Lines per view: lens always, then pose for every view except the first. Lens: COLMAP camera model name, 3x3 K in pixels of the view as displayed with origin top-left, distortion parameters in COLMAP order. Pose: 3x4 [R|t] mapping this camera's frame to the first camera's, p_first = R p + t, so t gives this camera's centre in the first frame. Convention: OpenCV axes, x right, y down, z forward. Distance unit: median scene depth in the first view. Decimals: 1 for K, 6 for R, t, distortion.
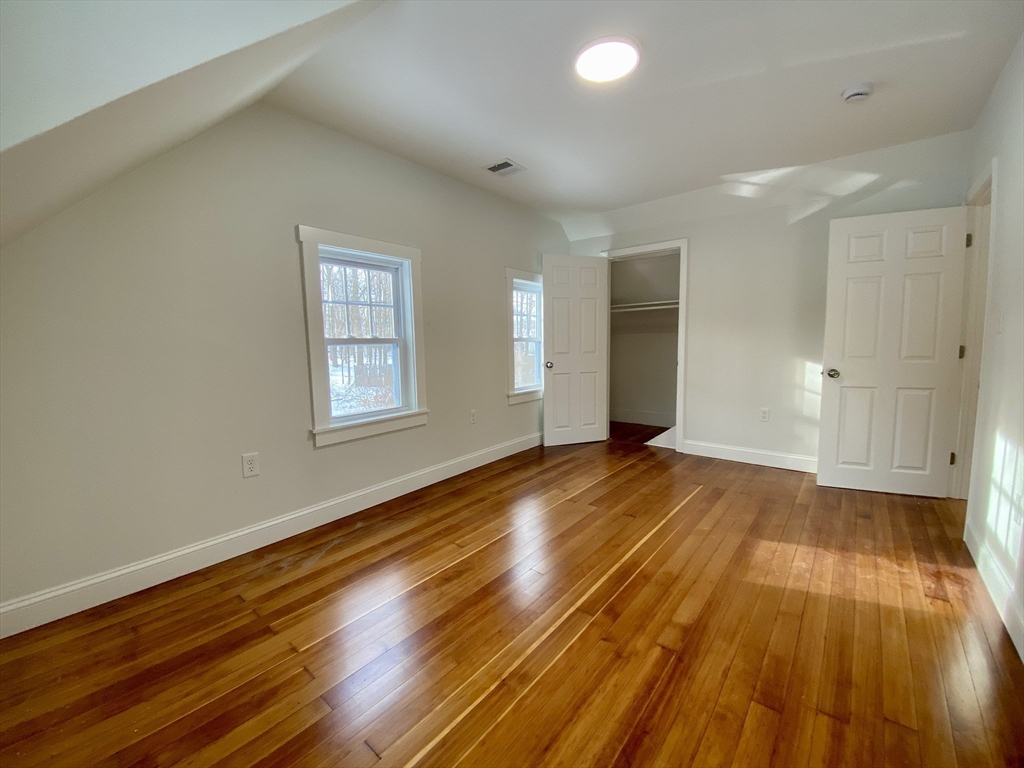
lens RADIAL K [[417.8, 0, 514.1], [0, 417.8, 382.4], [0, 0, 1]] dist [0.002167, -0.010060]
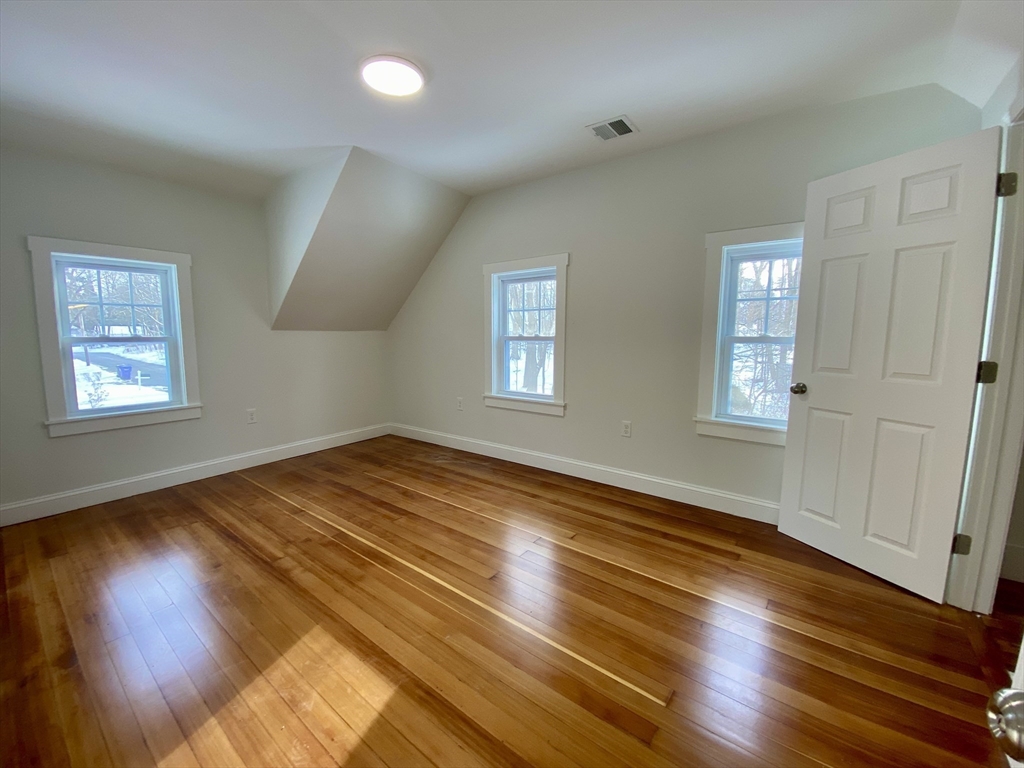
lens RADIAL K [[417.8, 0, 514.1], [0, 417.8, 382.4], [0, 0, 1]] dist [0.002167, -0.010060]
pose [[0.030641, 0.141727, -0.989431, 0.993823], [-0.112040, 0.984145, 0.137500, -0.144276], [0.993231, 0.106642, 0.046034, 0.963751]]
